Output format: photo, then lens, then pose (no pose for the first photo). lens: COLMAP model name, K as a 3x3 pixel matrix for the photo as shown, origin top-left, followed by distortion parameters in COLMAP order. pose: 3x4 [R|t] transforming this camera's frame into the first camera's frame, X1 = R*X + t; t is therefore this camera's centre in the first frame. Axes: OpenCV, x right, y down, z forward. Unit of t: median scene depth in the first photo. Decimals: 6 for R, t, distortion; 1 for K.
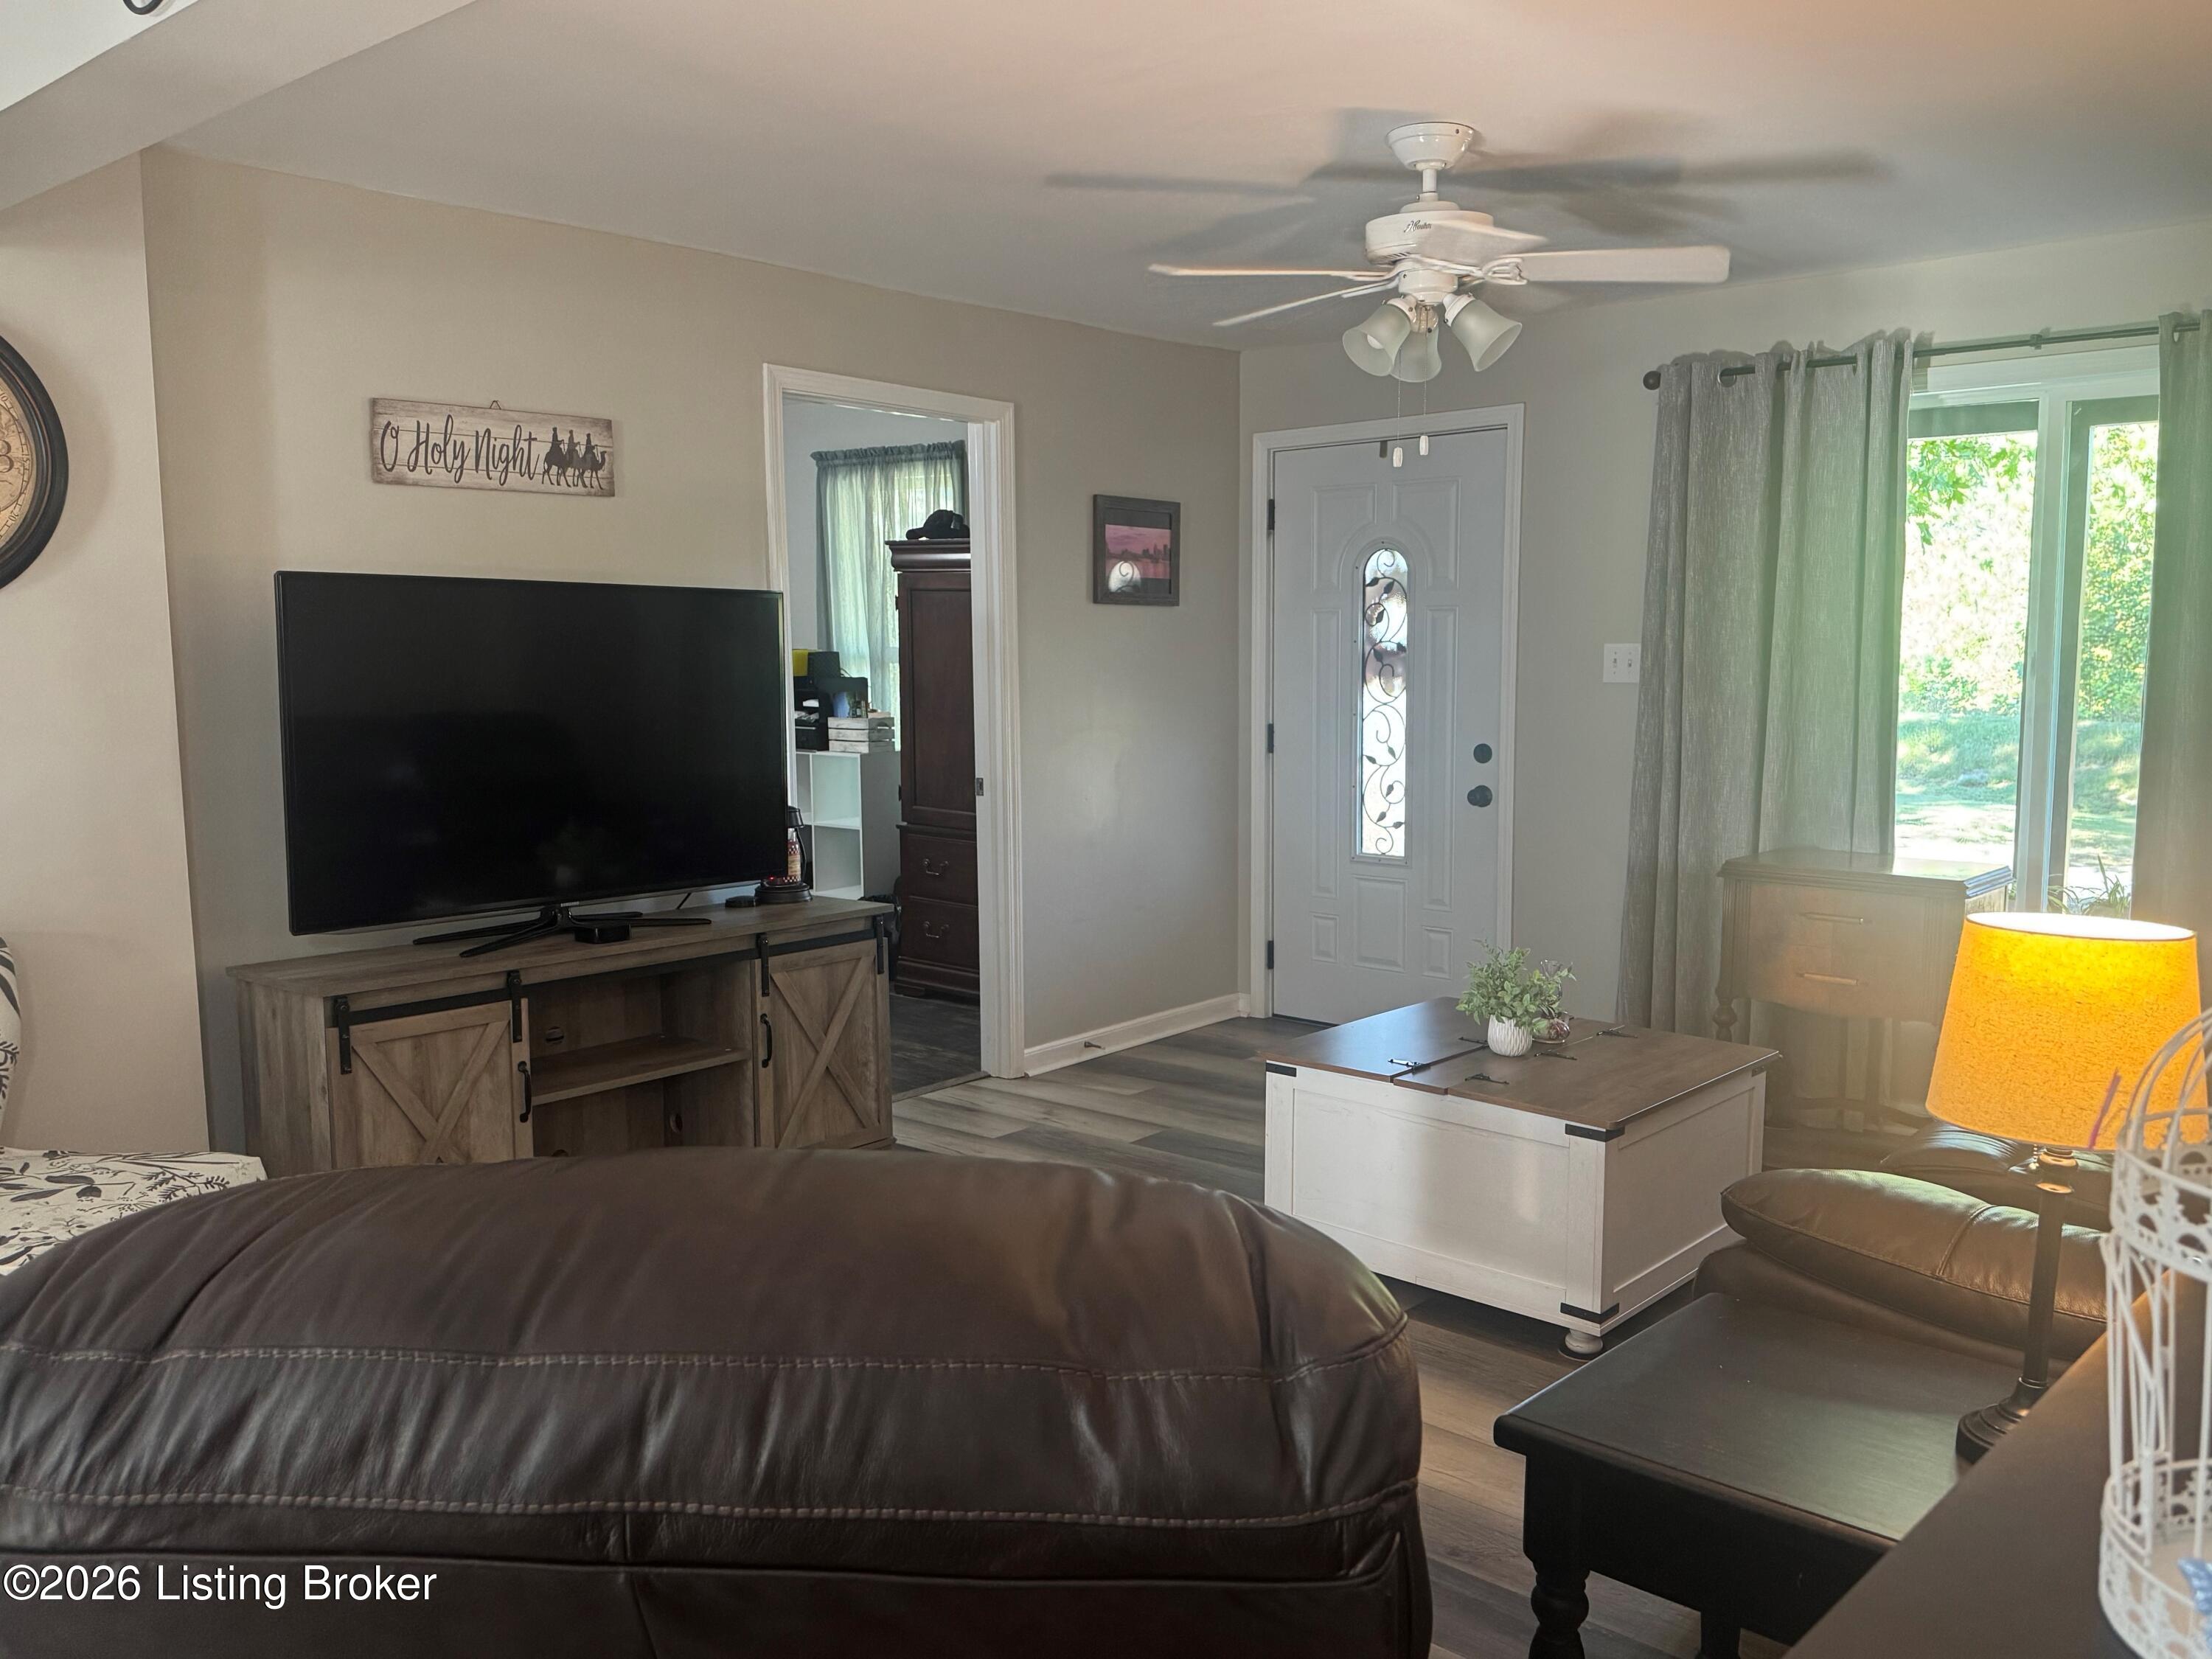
lens RADIAL K [[1796.3, 0, 1106.1], [0, 1796.3, 839.0], [0, 0, 1]] dist [0.027905, -0.031029]
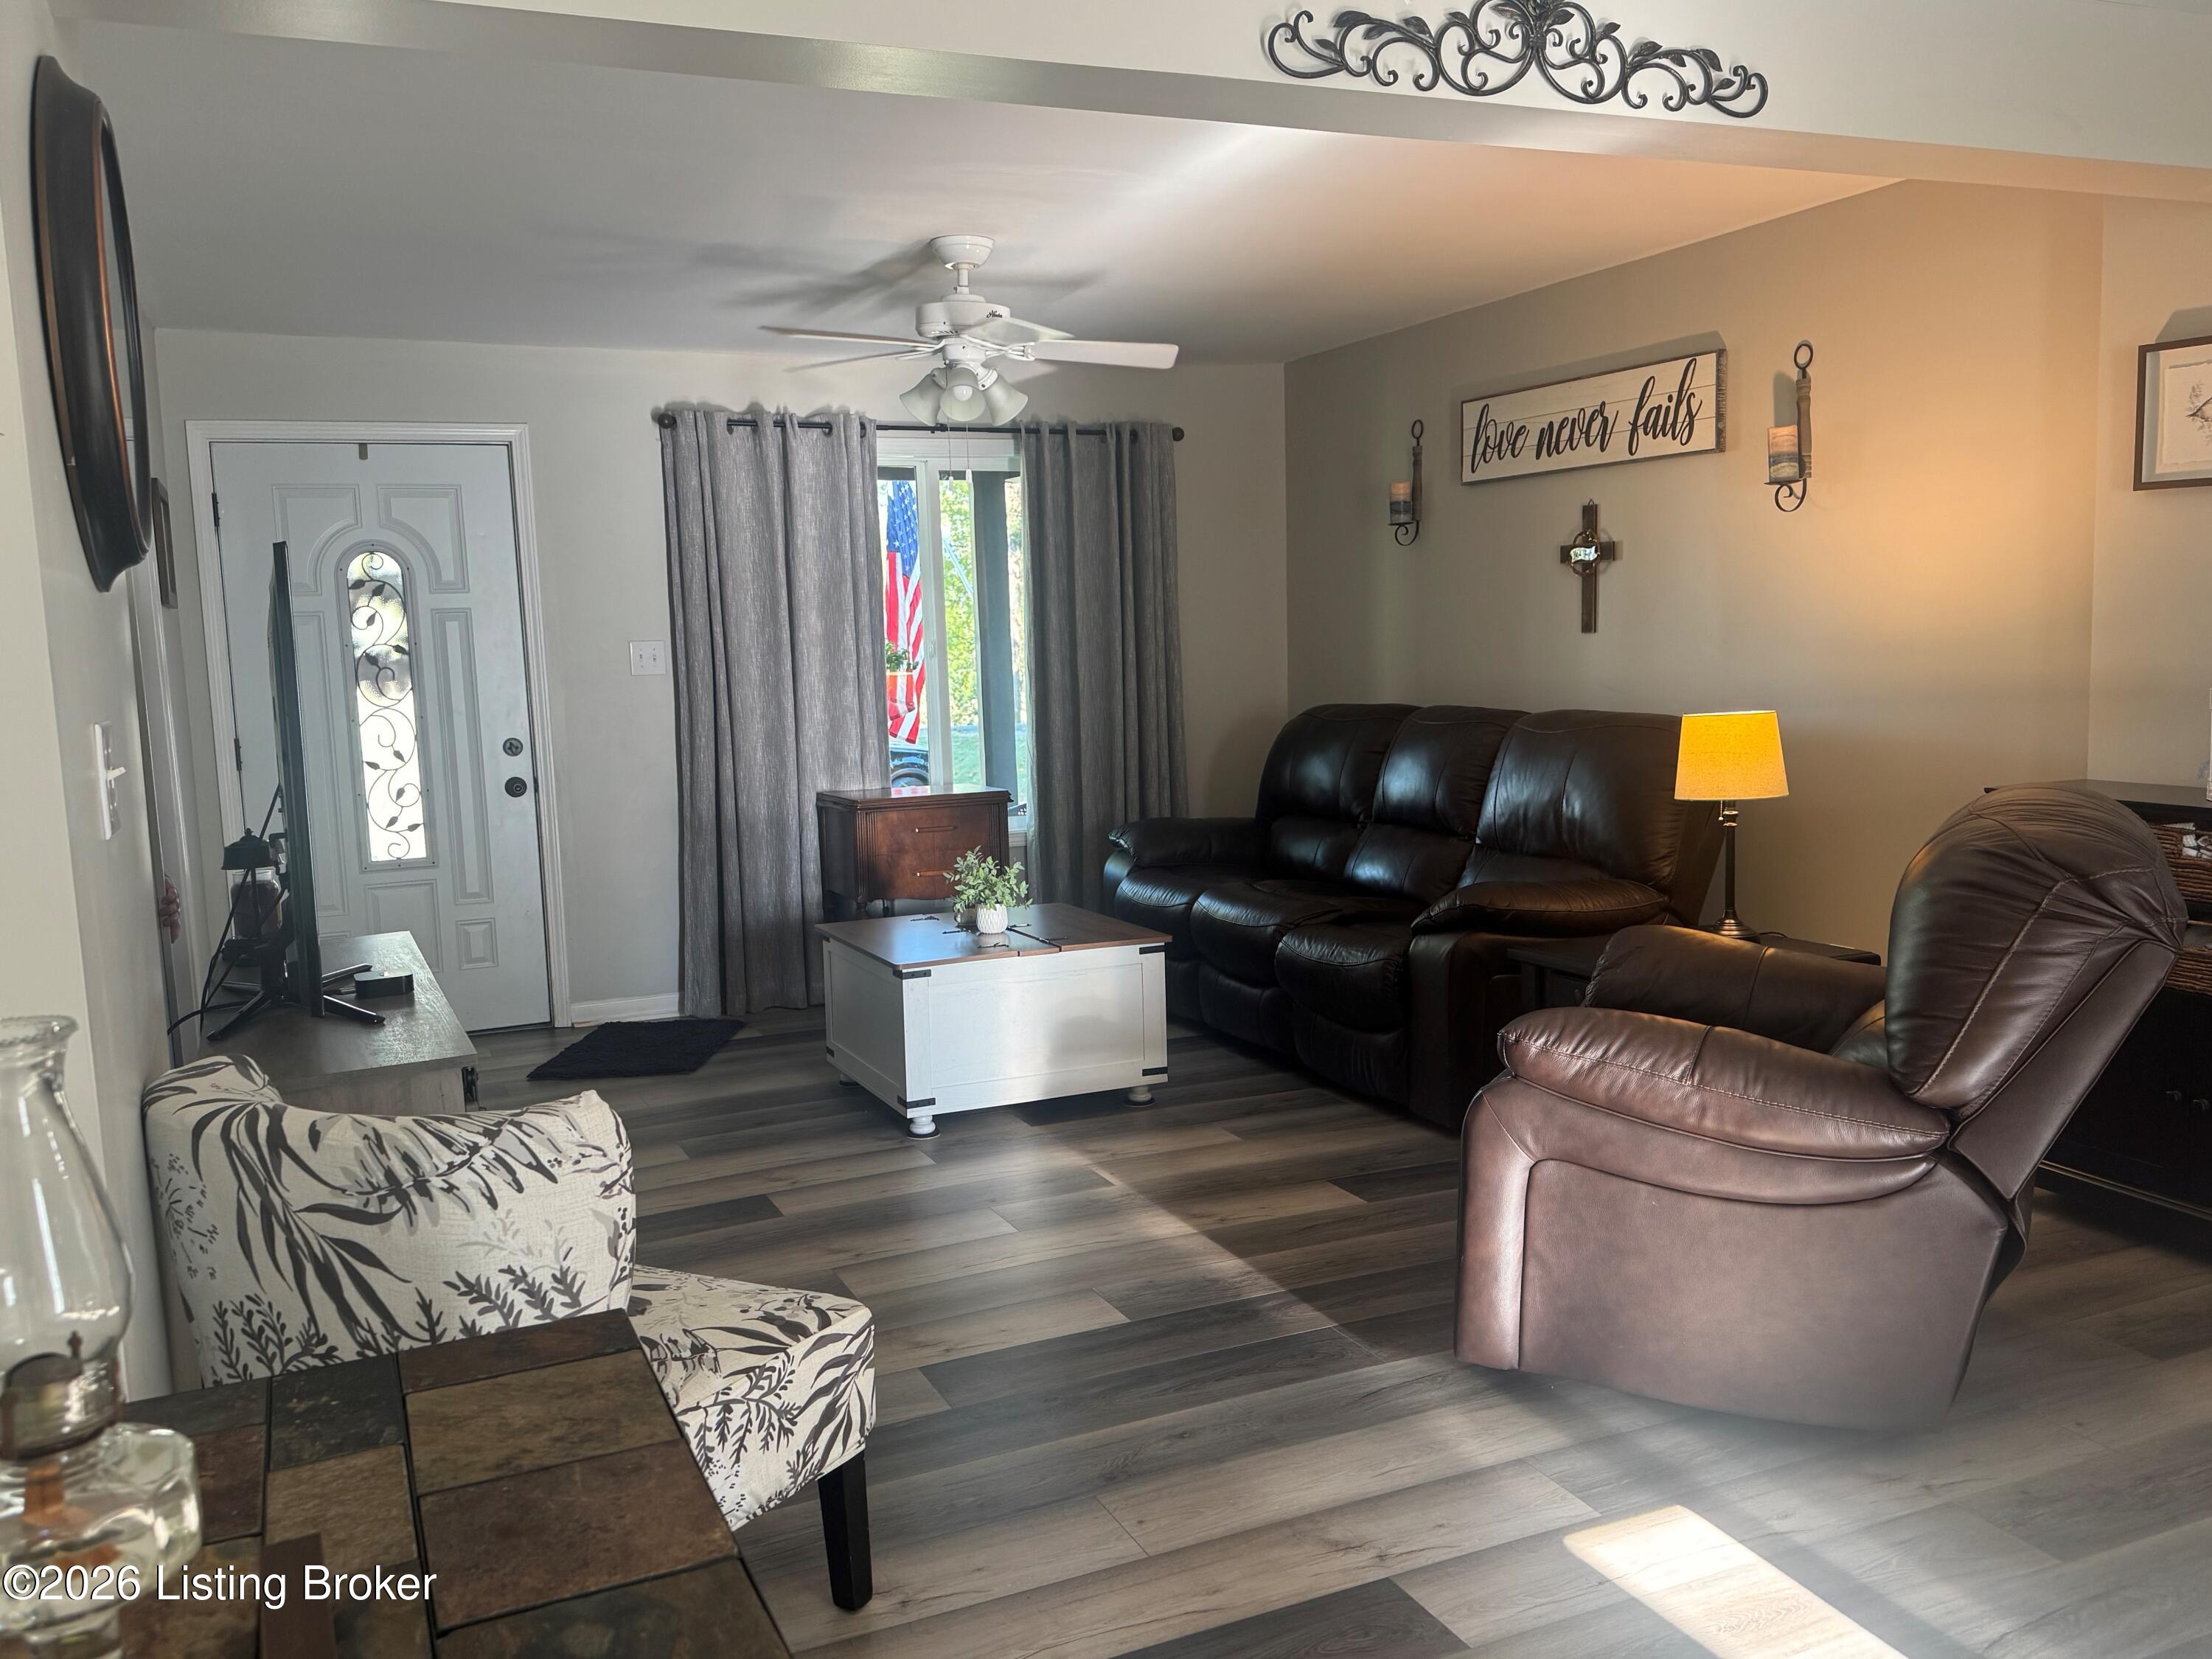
lens RADIAL K [[1796.3, 0, 1114.7], [0, 1796.3, 833.9], [0, 0, 1]] dist [0.027905, -0.031029]
pose [[0.395732, -0.103142, 0.912556, -0.602322], [0.126775, 0.990295, 0.056952, -0.011834], [-0.909574, 0.093152, 0.404967, 0.235612]]
